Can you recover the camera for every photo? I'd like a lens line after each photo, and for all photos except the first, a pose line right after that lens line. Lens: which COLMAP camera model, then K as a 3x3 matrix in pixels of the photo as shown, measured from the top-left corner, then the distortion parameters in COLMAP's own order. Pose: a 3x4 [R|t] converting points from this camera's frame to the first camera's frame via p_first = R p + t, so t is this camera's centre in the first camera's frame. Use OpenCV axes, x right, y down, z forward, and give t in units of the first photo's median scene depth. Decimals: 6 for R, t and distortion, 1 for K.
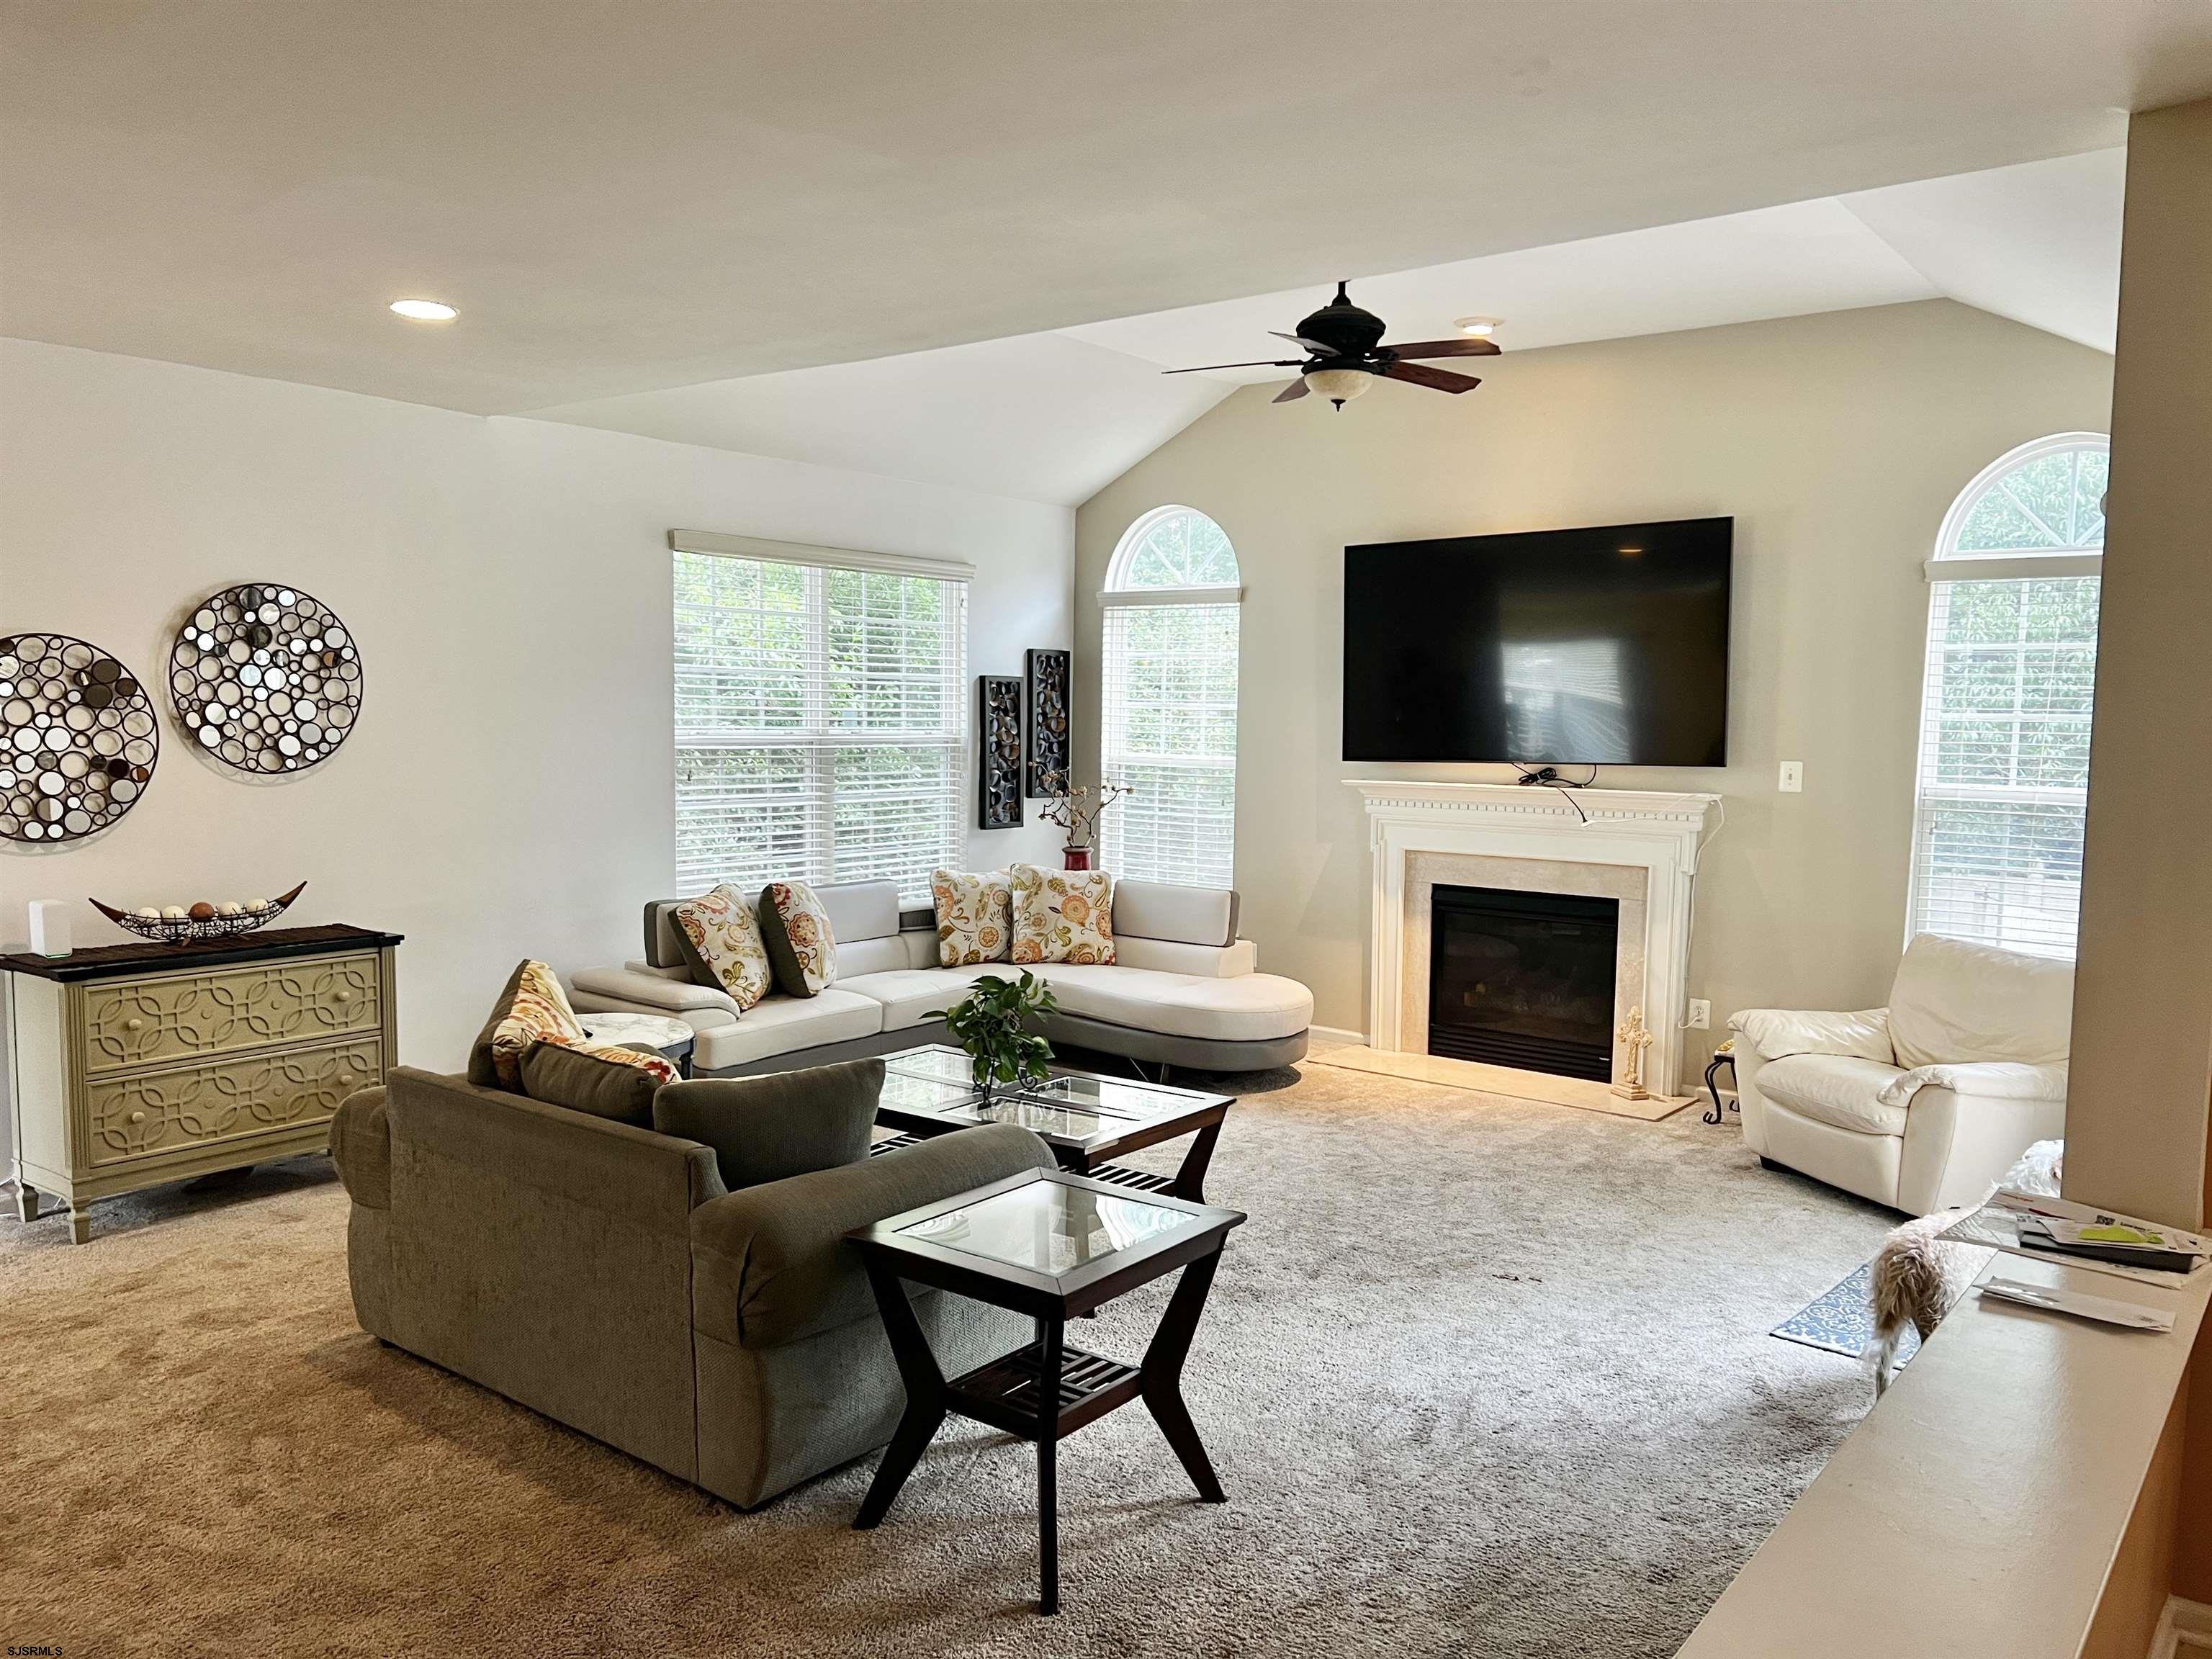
lens RADIAL K [[1633.7, 0, 1123.7], [0, 1633.7, 830.5], [0, 0, 1]] dist [0.158259, -0.255056]
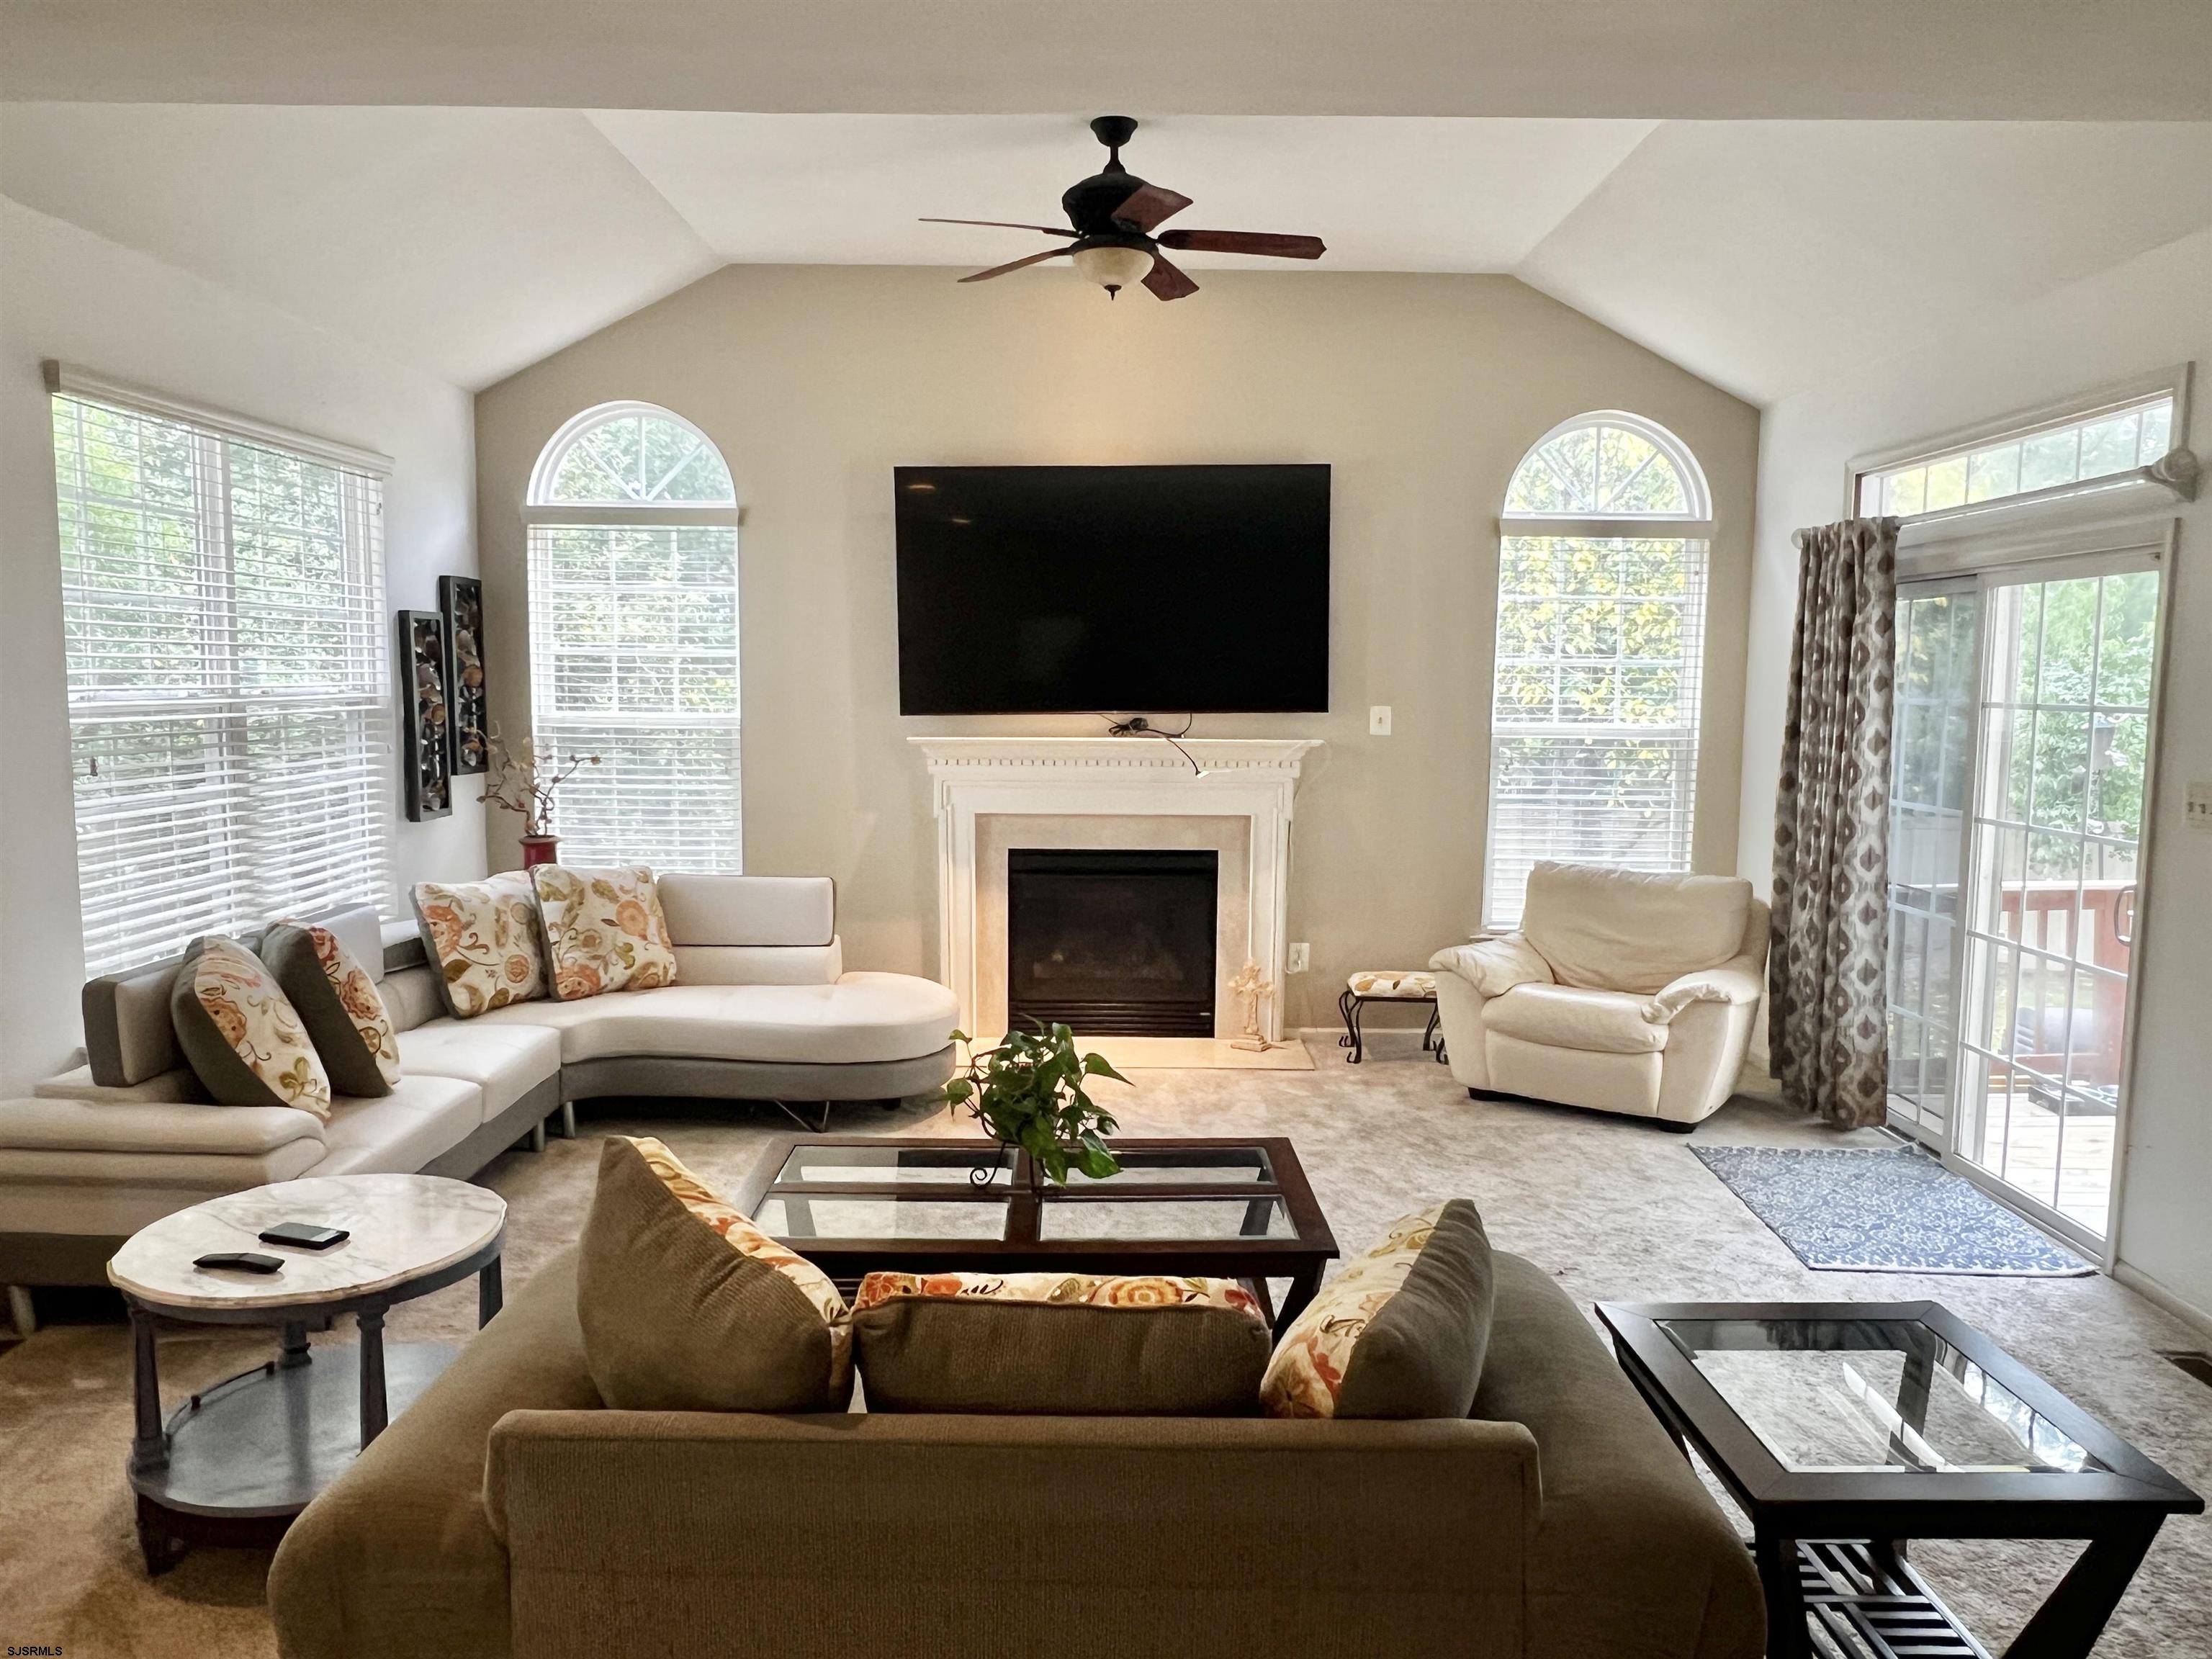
lens RADIAL K [[1571.0, 0, 1106.0], [0, 1571.0, 829.5], [0, 0, 1]] dist [0.004775, -0.001854]
pose [[0.796238, -0.069646, 0.600962, -0.316221], [0.048509, 0.997503, 0.051330, -0.022068], [-0.603036, -0.011719, 0.797628, 0.306407]]
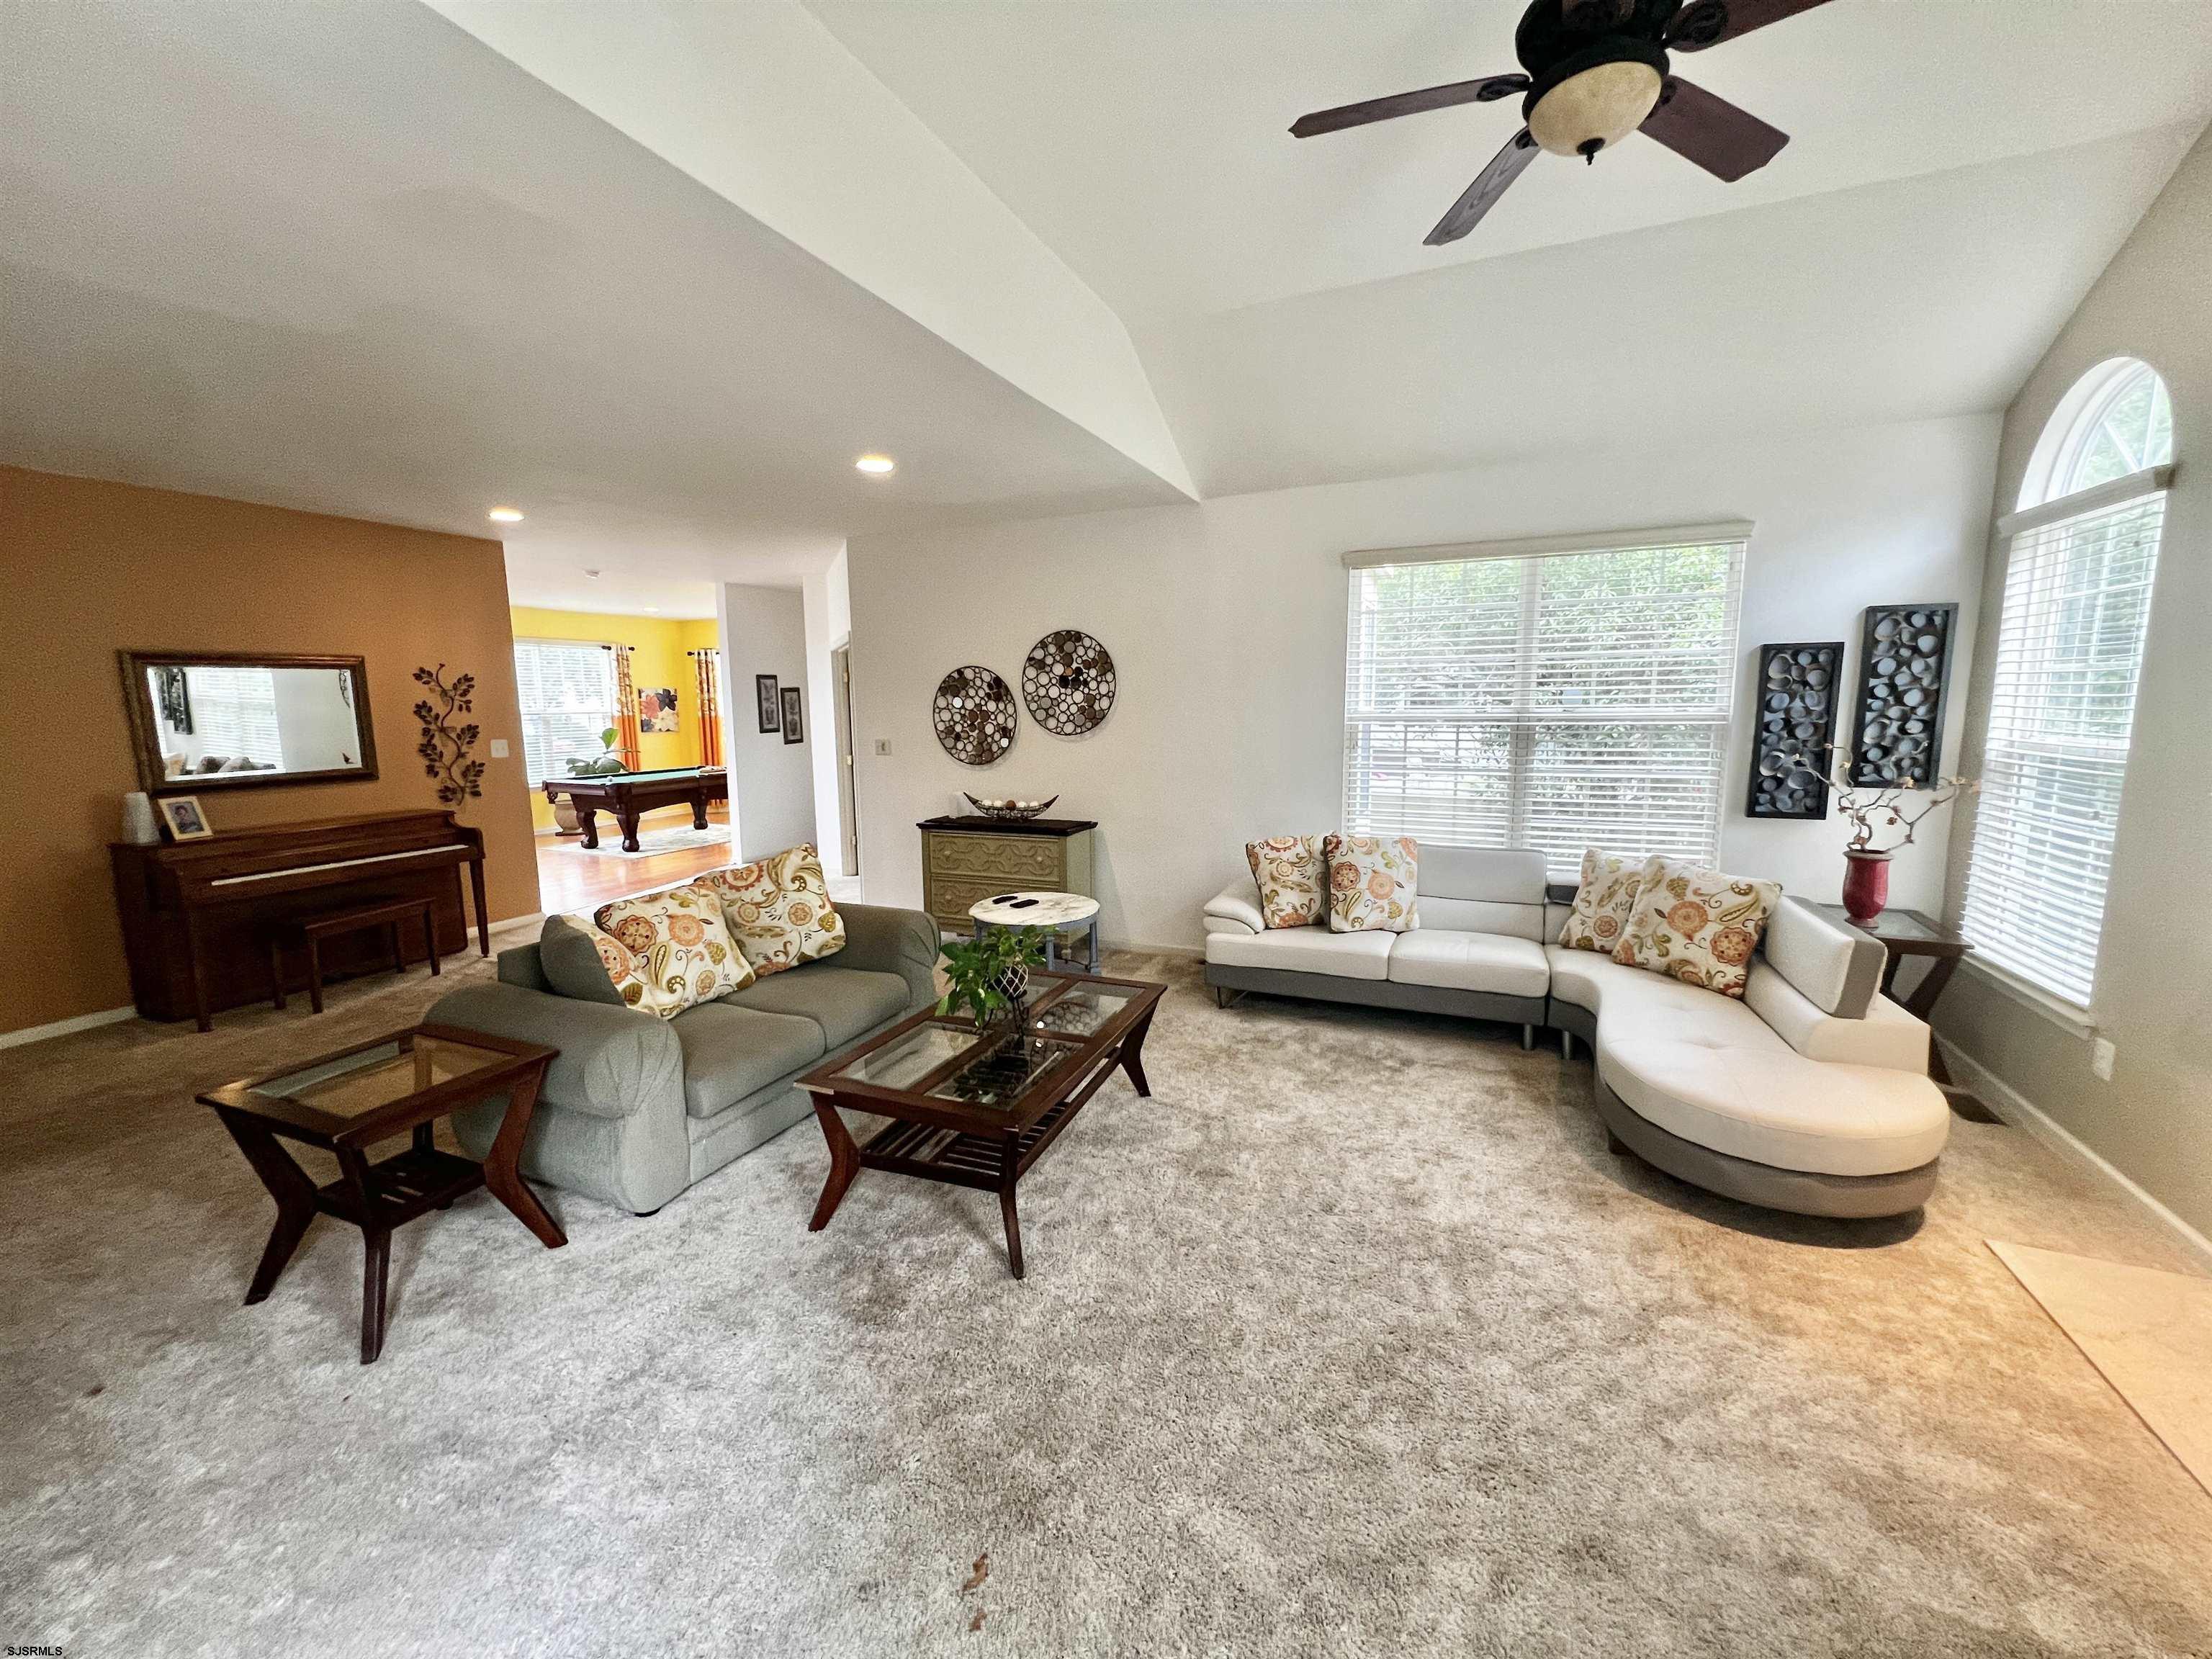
lens RADIAL K [[883.5, 0, 1105.3], [0, 883.5, 825.0], [0, 0, 1]] dist [-0.005697, 0.000927]
pose [[0.241161, 0.115962, -0.963532, 0.357965], [-0.056212, 0.992838, 0.105419, -0.032725], [0.968856, 0.028739, 0.245952, 0.647144]]
